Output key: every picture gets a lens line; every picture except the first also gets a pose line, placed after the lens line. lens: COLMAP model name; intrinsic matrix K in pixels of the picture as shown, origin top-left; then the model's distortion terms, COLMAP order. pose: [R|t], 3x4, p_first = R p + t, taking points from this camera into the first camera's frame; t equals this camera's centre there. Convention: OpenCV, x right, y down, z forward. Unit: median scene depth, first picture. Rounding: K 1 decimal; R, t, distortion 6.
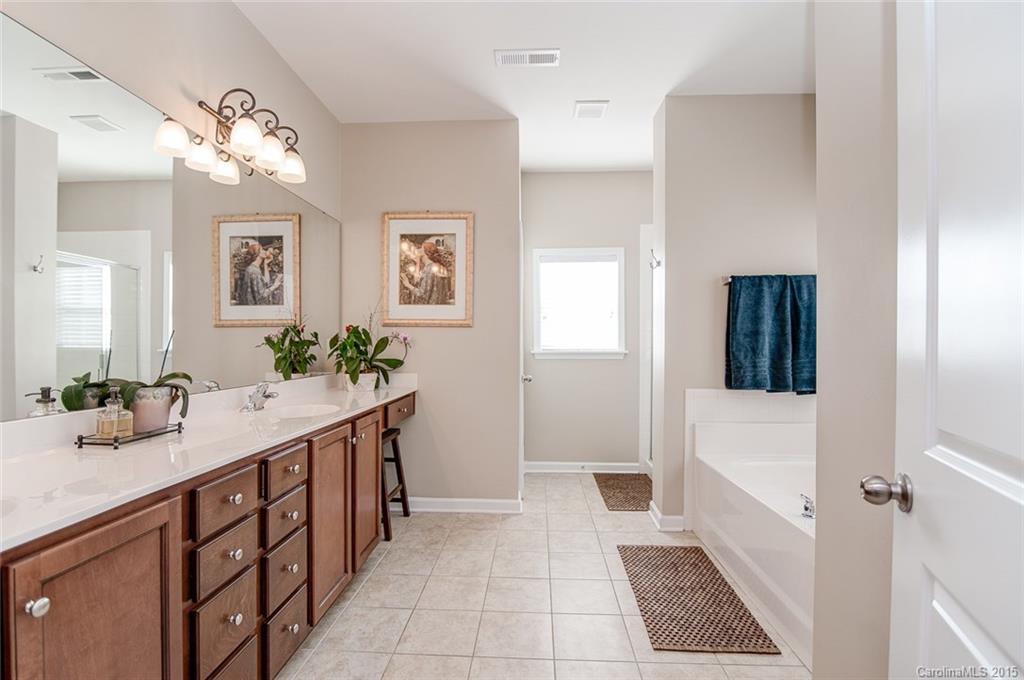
lens RADIAL K [[482.0, 0, 506.8], [0, 482.0, 340.3], [0, 0, 1]] dist [-0.002251, 0.000660]
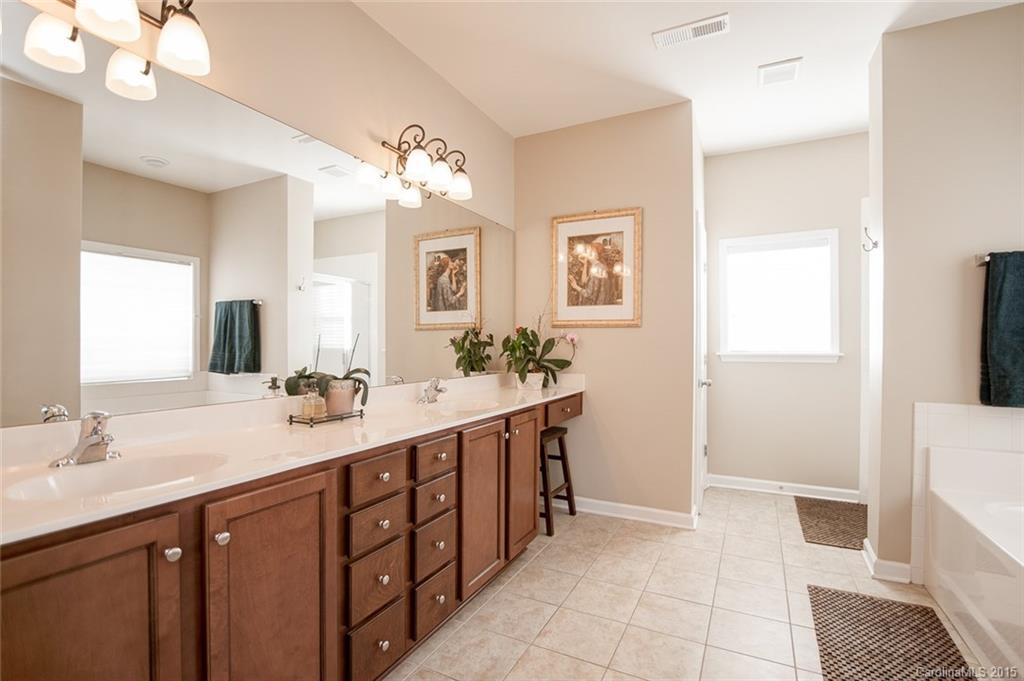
lens RADIAL K [[482.0, 0, 516.3], [0, 482.0, 341.3], [0, 0, 1]] dist [-0.002251, 0.000660]
pose [[0.915233, -0.003343, -0.402910, 0.098240], [0.003195, 0.999994, -0.001041, 0.000835], [0.402911, -0.000334, 0.915239, 0.026597]]
